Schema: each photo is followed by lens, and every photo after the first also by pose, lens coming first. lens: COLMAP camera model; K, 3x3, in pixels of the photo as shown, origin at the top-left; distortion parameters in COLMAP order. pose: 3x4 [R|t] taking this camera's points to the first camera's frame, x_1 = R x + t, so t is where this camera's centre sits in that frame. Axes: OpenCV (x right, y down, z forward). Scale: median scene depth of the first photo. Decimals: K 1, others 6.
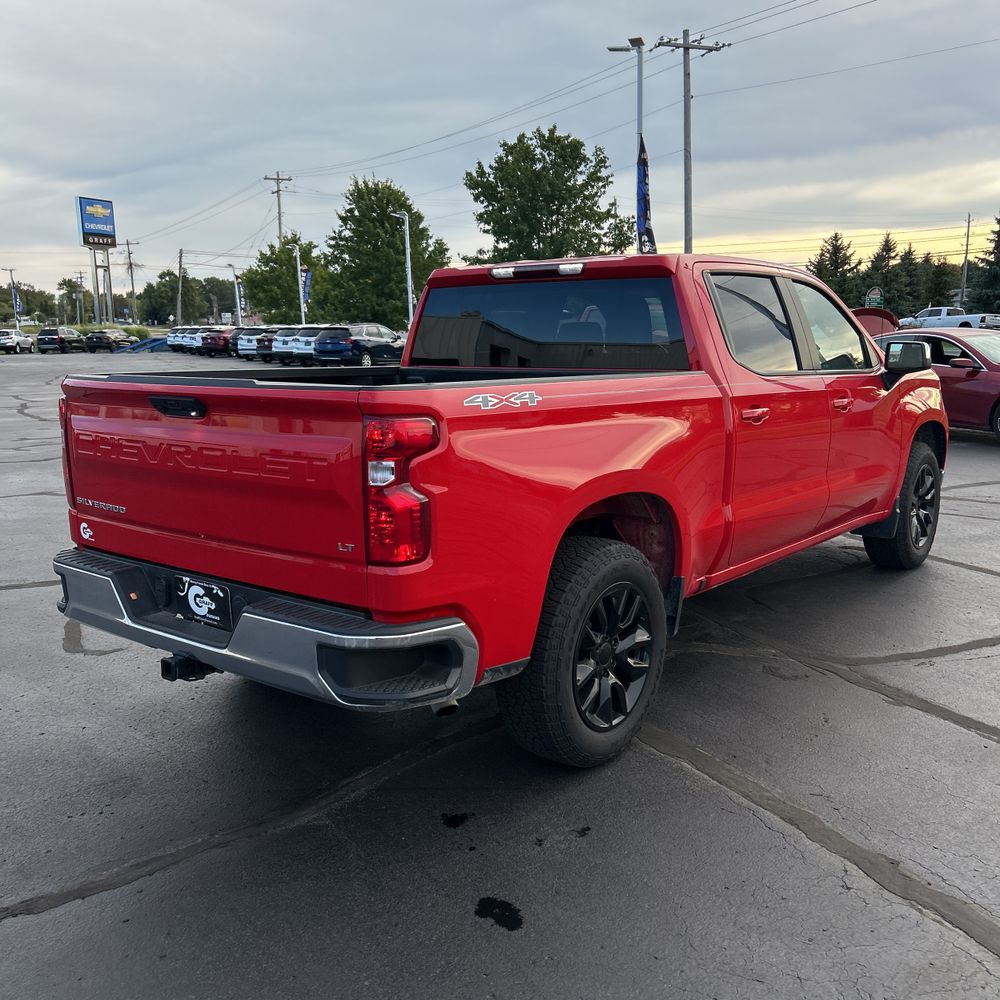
lens RADIAL K [[995.3, 0, 492.7], [0, 995.3, 485.1], [0, 0, 1]] dist [0.129220, -0.238993]
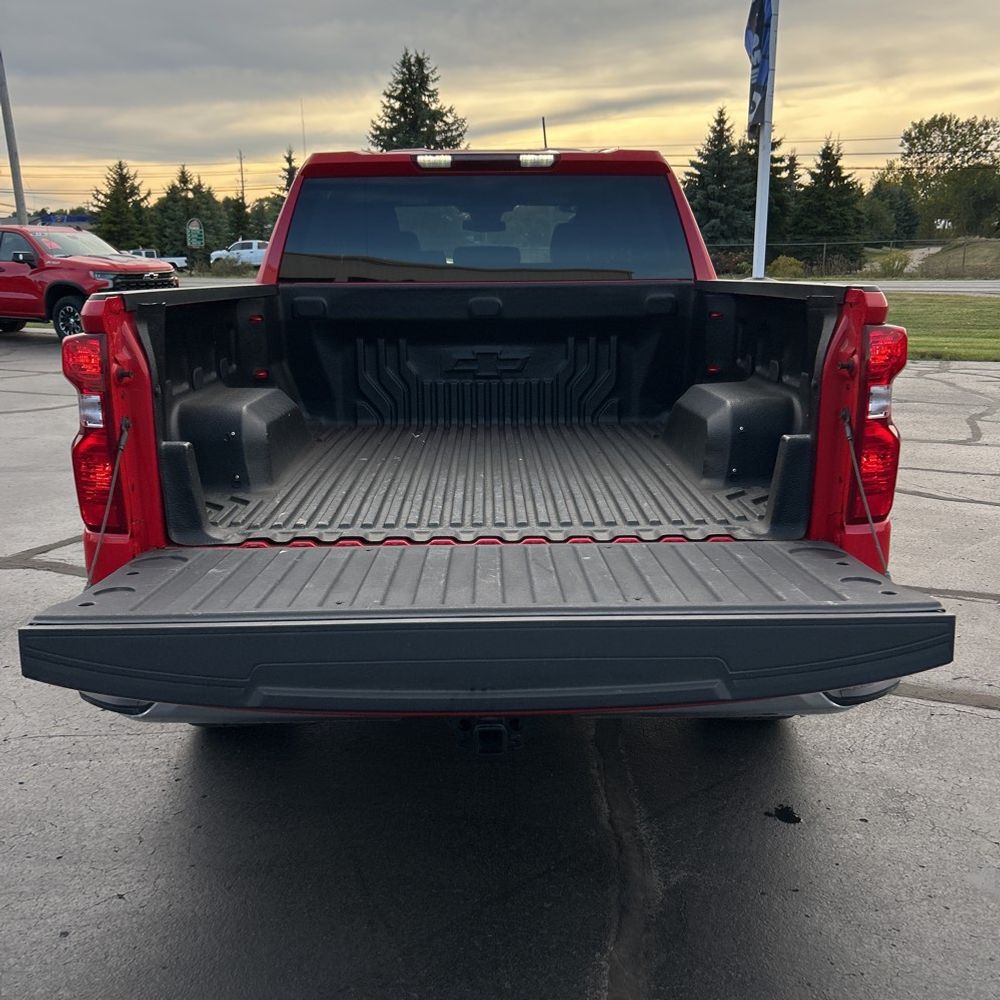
lens RADIAL K [[1001.3, 0, 500.0], [0, 1001.3, 500.0], [0, 0, 1]] dist [0.008321, 0.015954]
pose [[0.768914, -0.148101, 0.621963, -0.508344], [0.099032, 0.988649, 0.112985, -0.032253], [-0.631636, -0.025282, 0.774853, 0.358738]]
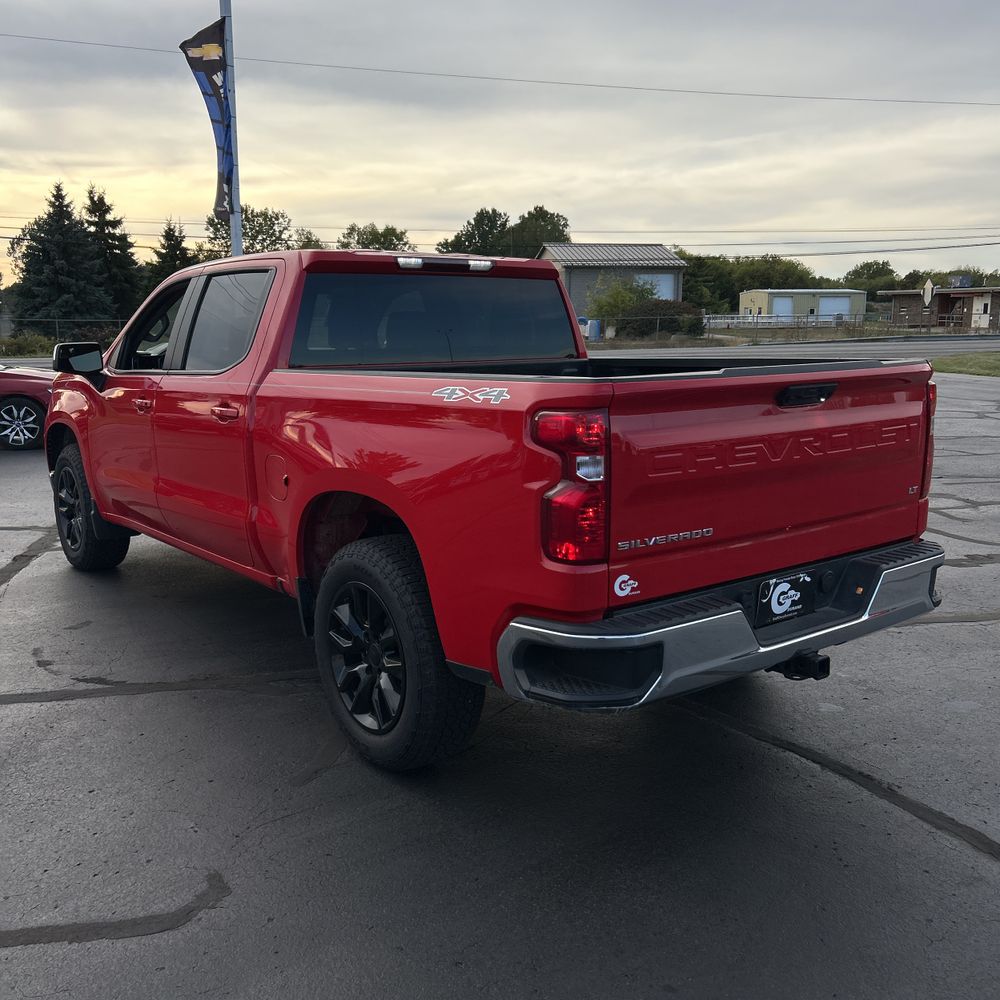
lens RADIAL K [[1012.3, 0, 456.0], [0, 1012.3, 467.6], [0, 0, 1]] dist [0.043088, -0.021505]
pose [[0.259347, -0.128281, 0.957227, -0.956974], [0.156518, 0.983620, 0.089412, -0.106297], [-0.953017, 0.126634, 0.275177, 0.756316]]
